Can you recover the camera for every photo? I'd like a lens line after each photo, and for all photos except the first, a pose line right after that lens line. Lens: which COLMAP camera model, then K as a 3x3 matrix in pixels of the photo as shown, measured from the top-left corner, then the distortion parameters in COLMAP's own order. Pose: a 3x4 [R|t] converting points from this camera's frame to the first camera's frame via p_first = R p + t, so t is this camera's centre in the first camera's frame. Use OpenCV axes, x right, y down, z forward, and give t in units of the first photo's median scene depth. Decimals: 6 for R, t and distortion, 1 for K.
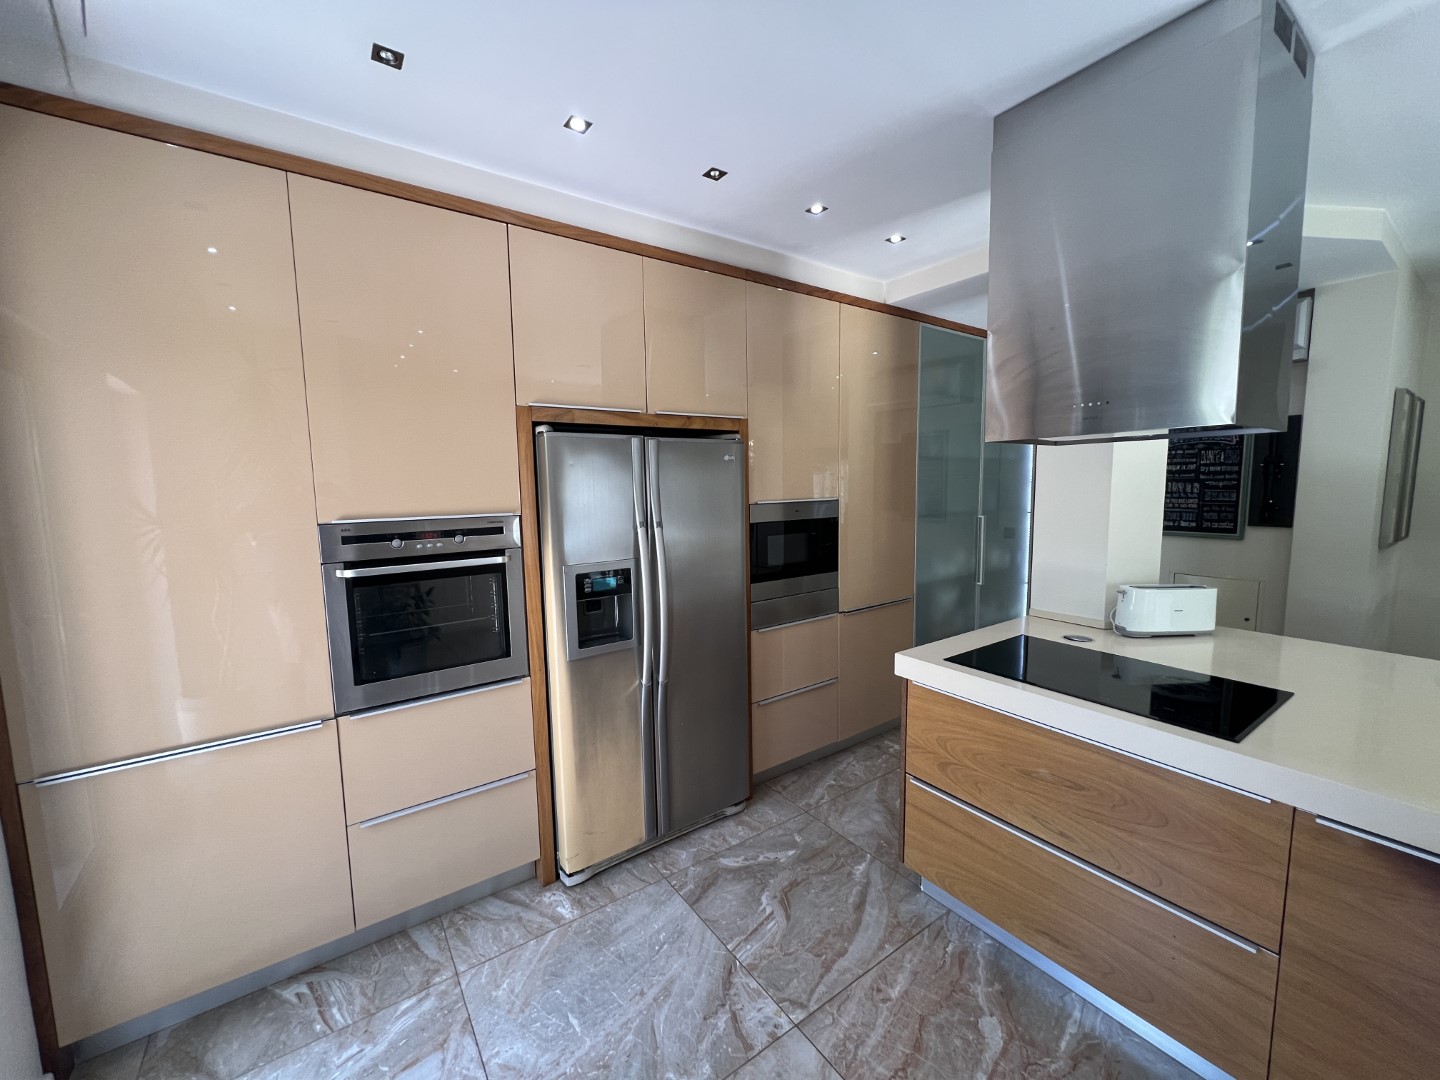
lens RADIAL K [[576.0, 0, 724.4], [0, 576.0, 537.3], [0, 0, 1]] dist [0.000848, -0.000039]
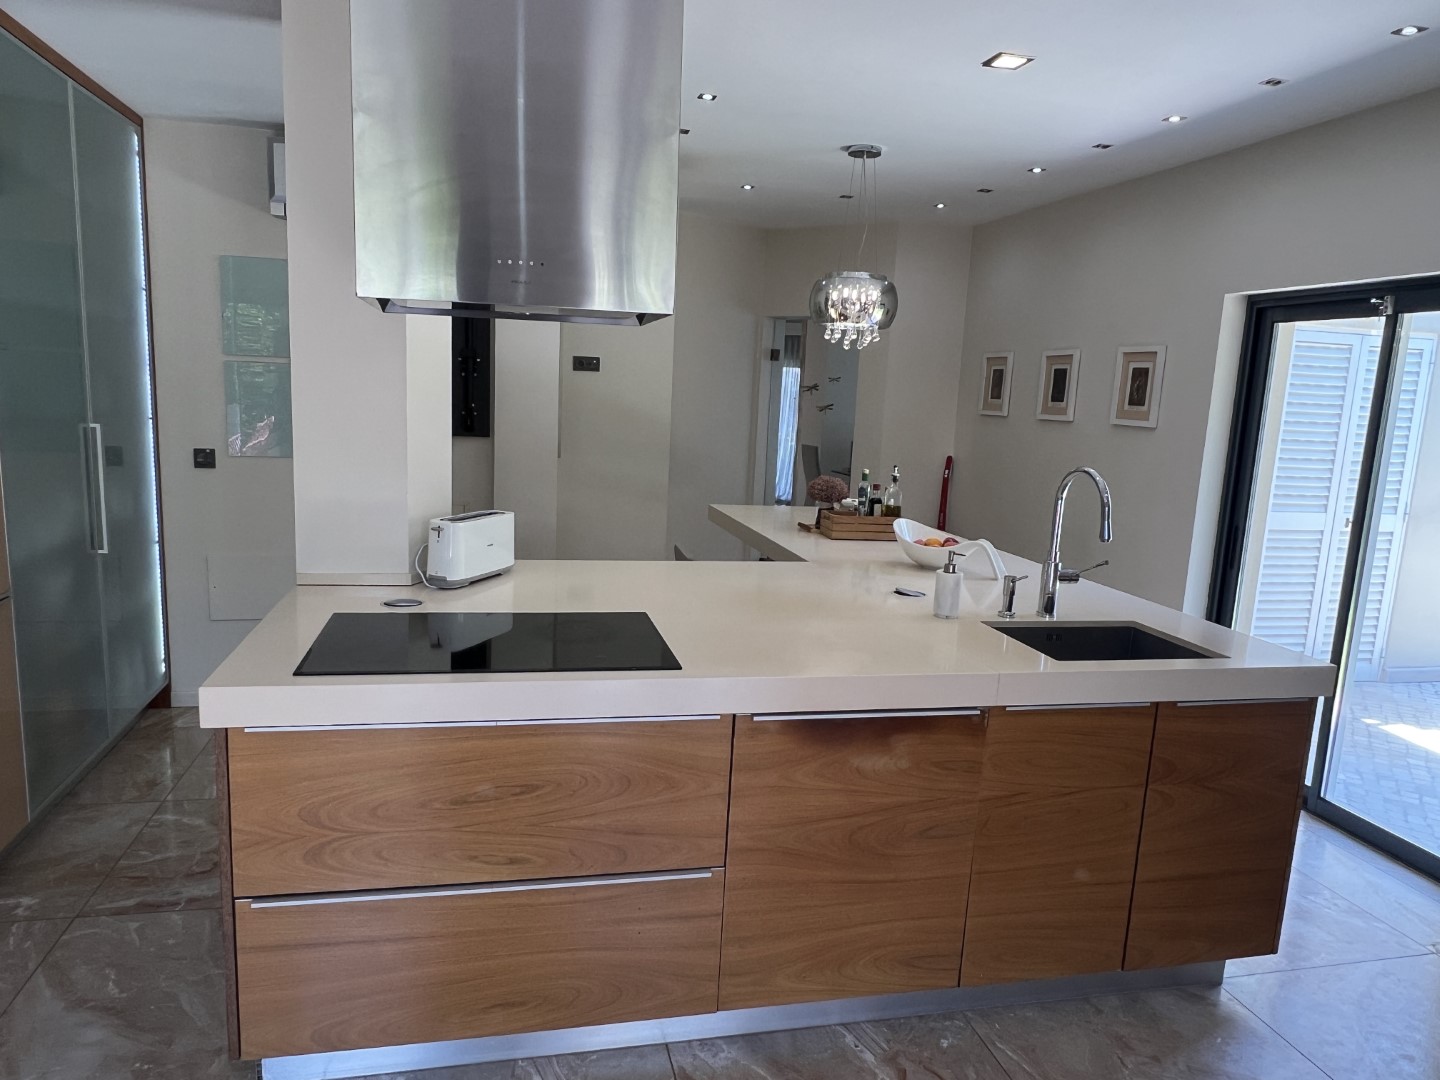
lens RADIAL K [[972.1, 0, 721.4], [0, 972.1, 549.5], [0, 0, 1]] dist [-0.003855, -0.005943]
pose [[0.372785, -0.120476, 0.920063, -0.319523], [0.039145, 0.992695, 0.114126, -0.003108], [-0.927092, -0.006529, 0.374778, 0.242418]]
